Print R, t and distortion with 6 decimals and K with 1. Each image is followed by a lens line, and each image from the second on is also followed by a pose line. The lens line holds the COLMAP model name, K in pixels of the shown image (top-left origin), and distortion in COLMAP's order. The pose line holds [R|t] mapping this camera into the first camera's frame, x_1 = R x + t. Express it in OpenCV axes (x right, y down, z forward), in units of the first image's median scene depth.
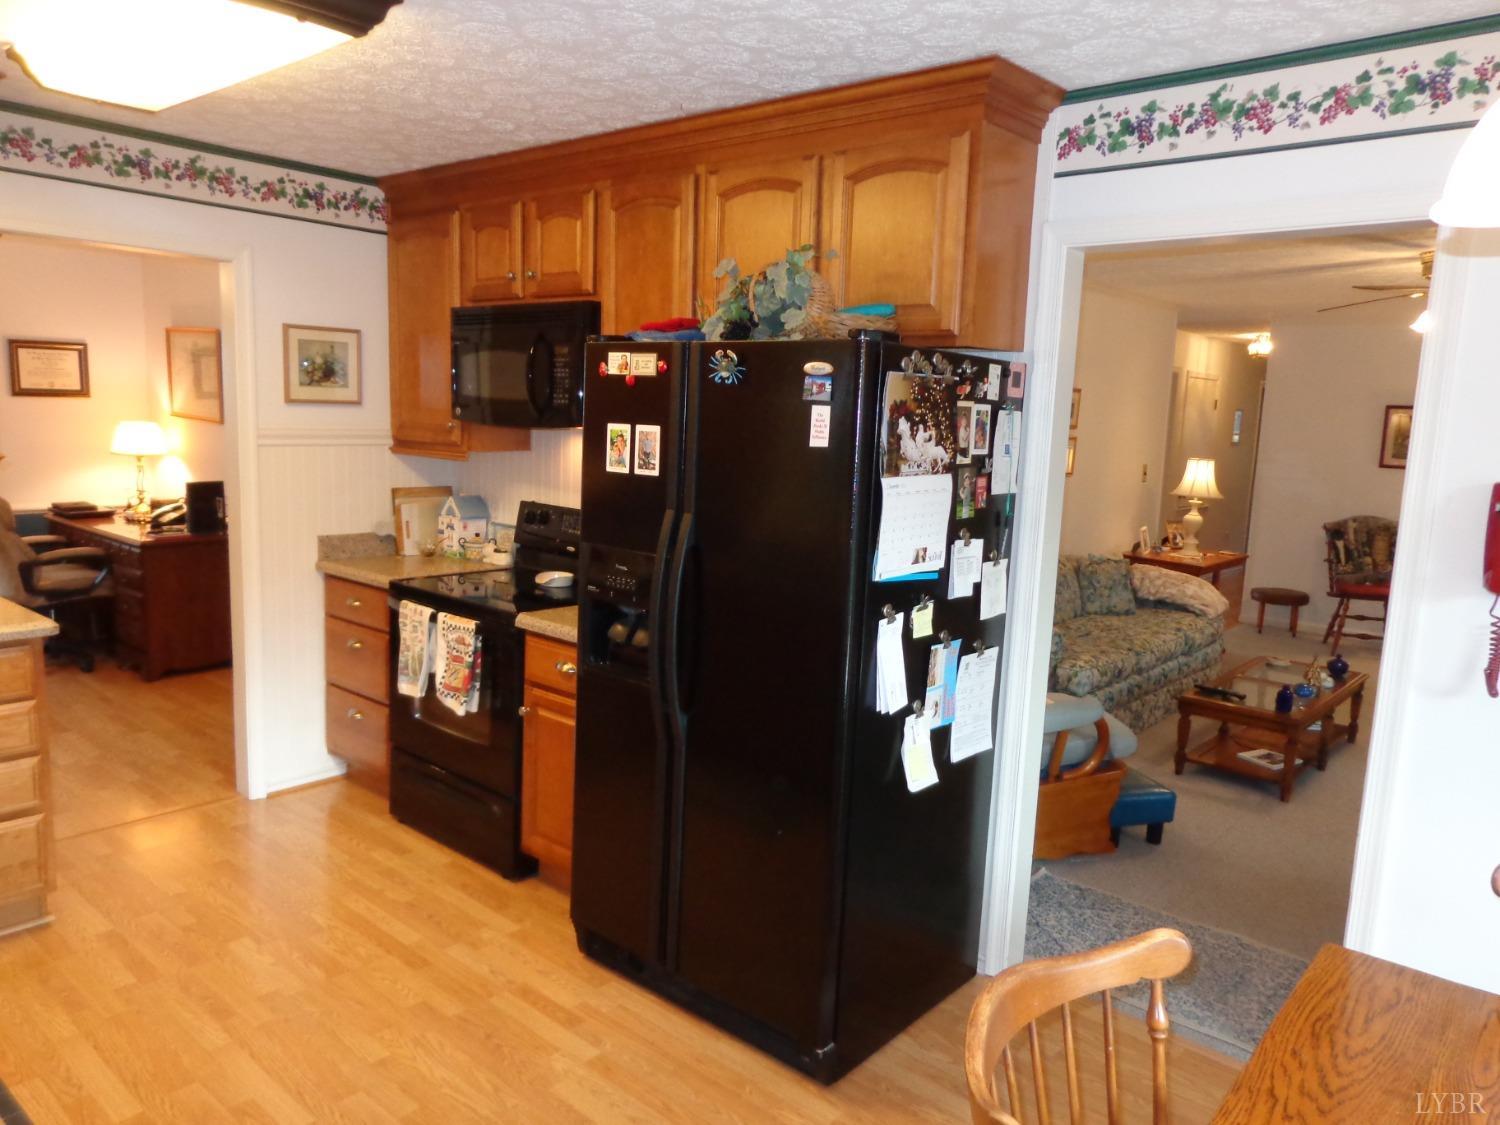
lens RADIAL K [[1055.0, 0, 763.2], [0, 1055.0, 574.6], [0, 0, 1]] dist [0.010914, -0.000792]
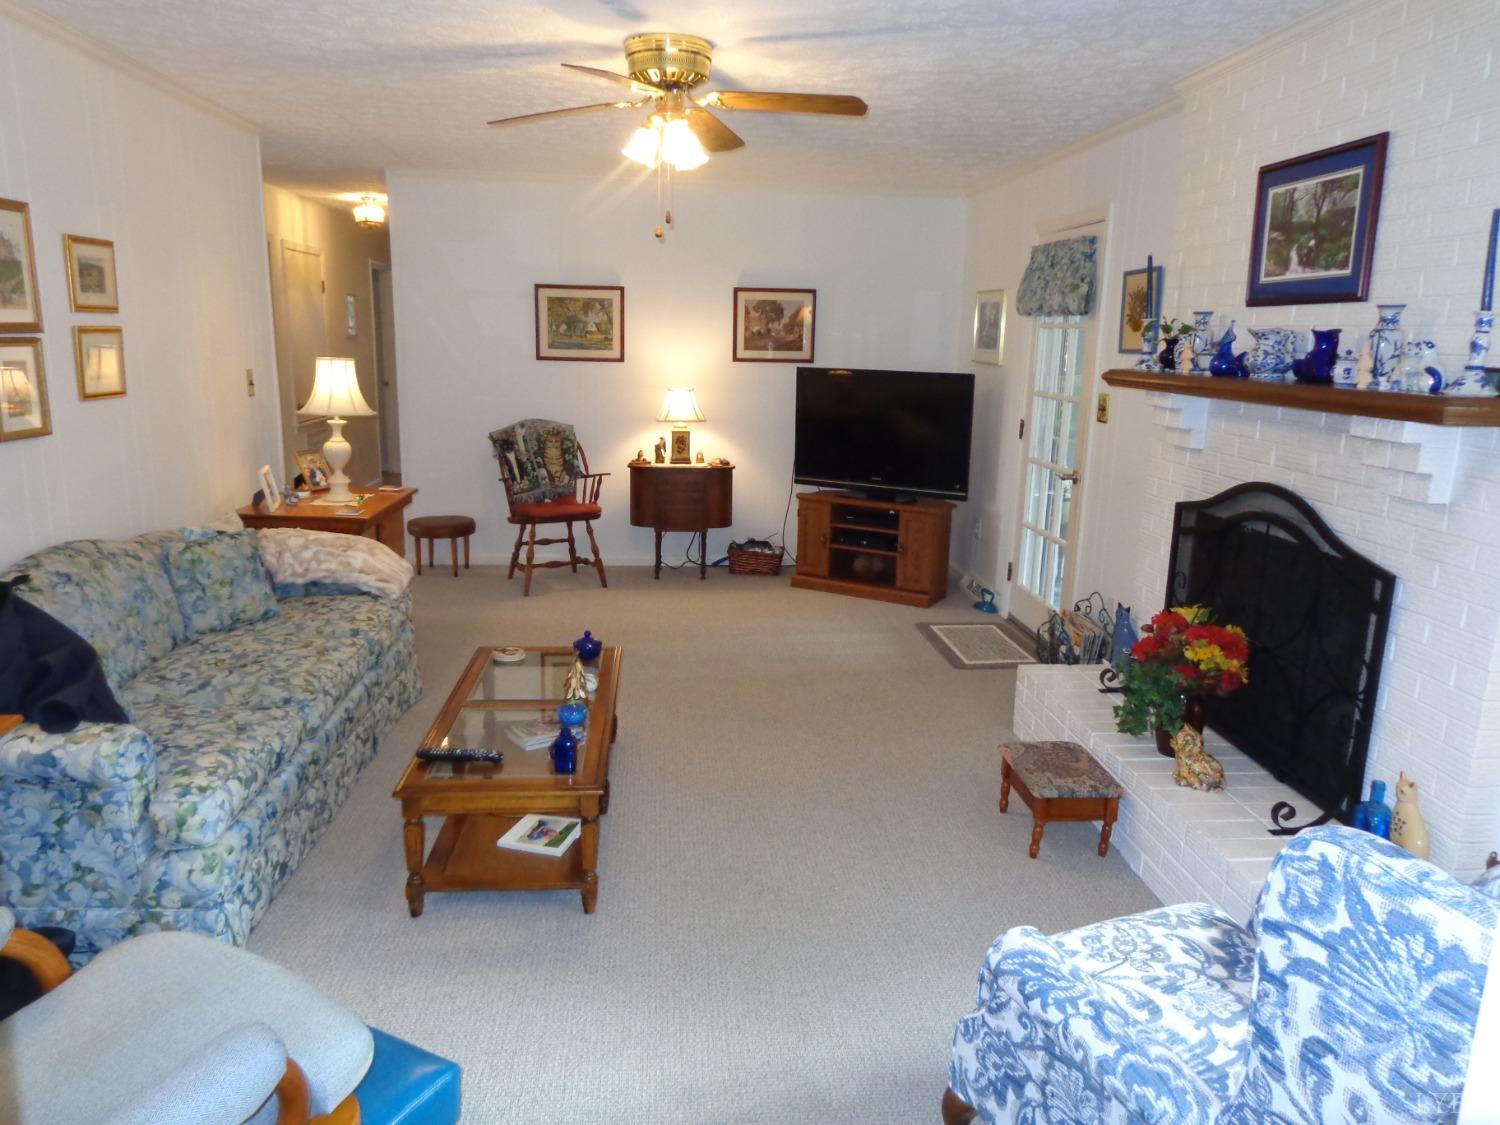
lens RADIAL K [[1055.0, 0, 744.6], [0, 1055.0, 555.5], [0, 0, 1]] dist [0.010914, -0.000792]
pose [[0.704190, -0.170206, 0.689309, 0.111293], [0.116898, 0.985386, 0.123893, -0.037931], [-0.700323, -0.006665, 0.713795, 0.332078]]
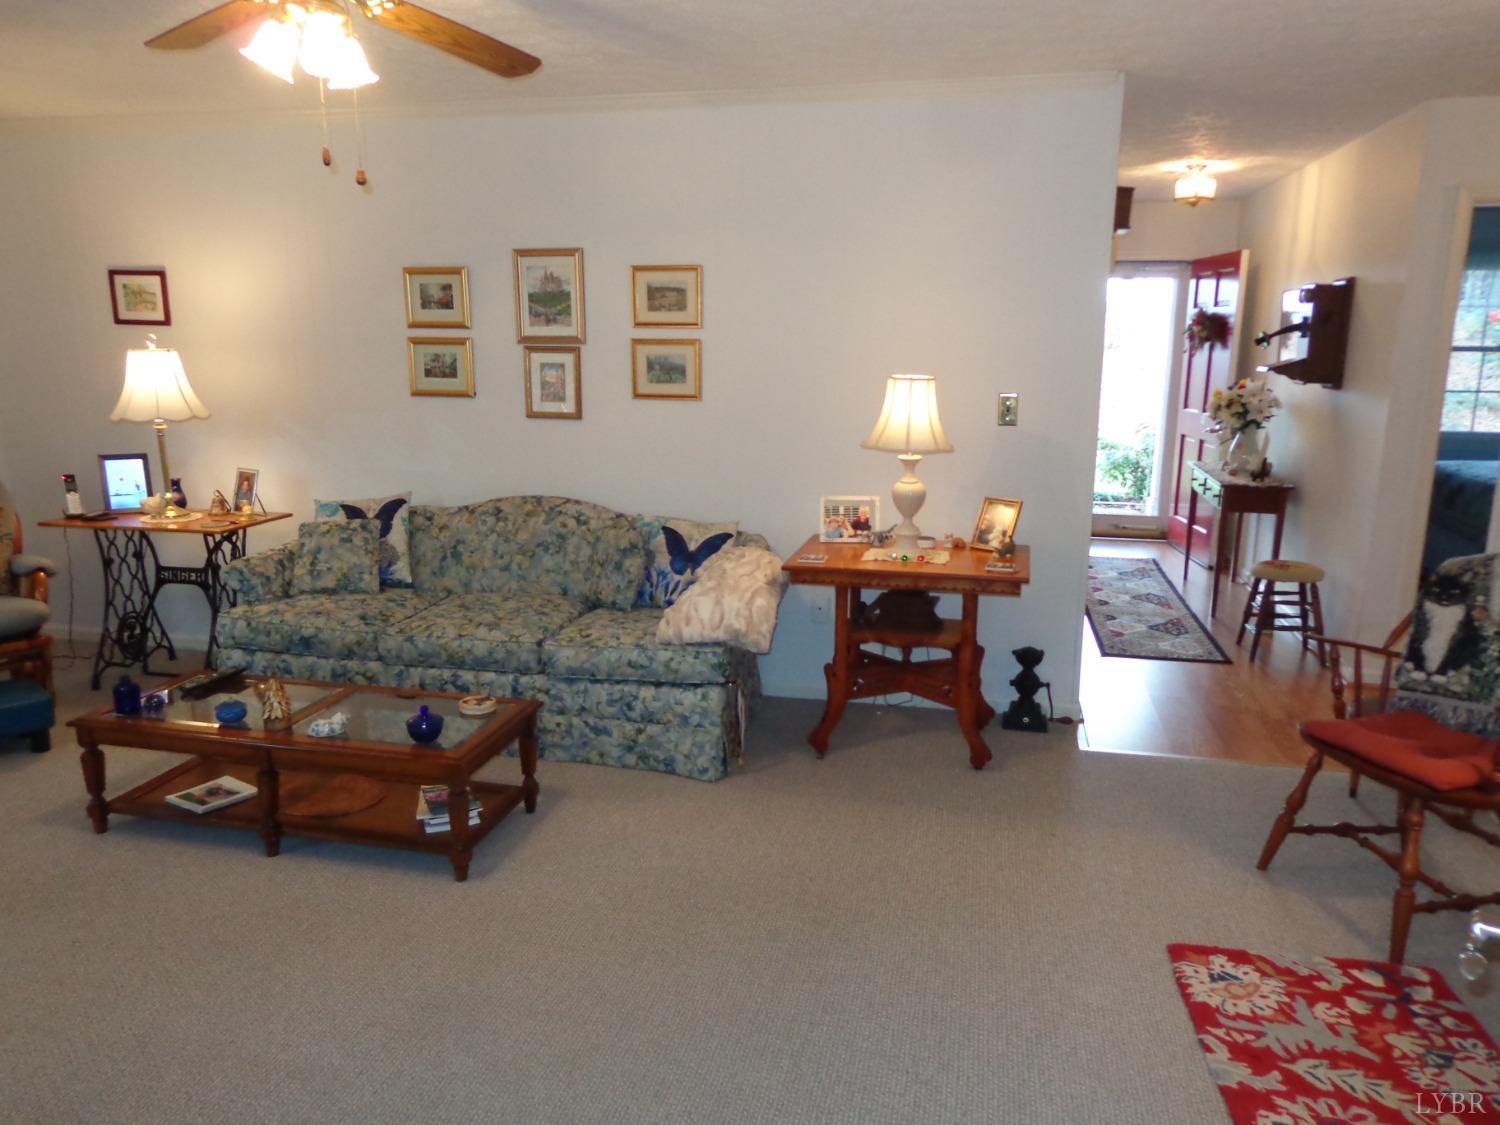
lens RADIAL K [[1055.0, 0, 757.9], [0, 1055.0, 565.2], [0, 0, 1]] dist [0.010914, -0.000792]
pose [[0.471660, 0.148135, -0.869248, 0.860383], [-0.129011, 0.986773, 0.098161, -0.058594], [0.872292, 0.065844, 0.484533, 0.686265]]
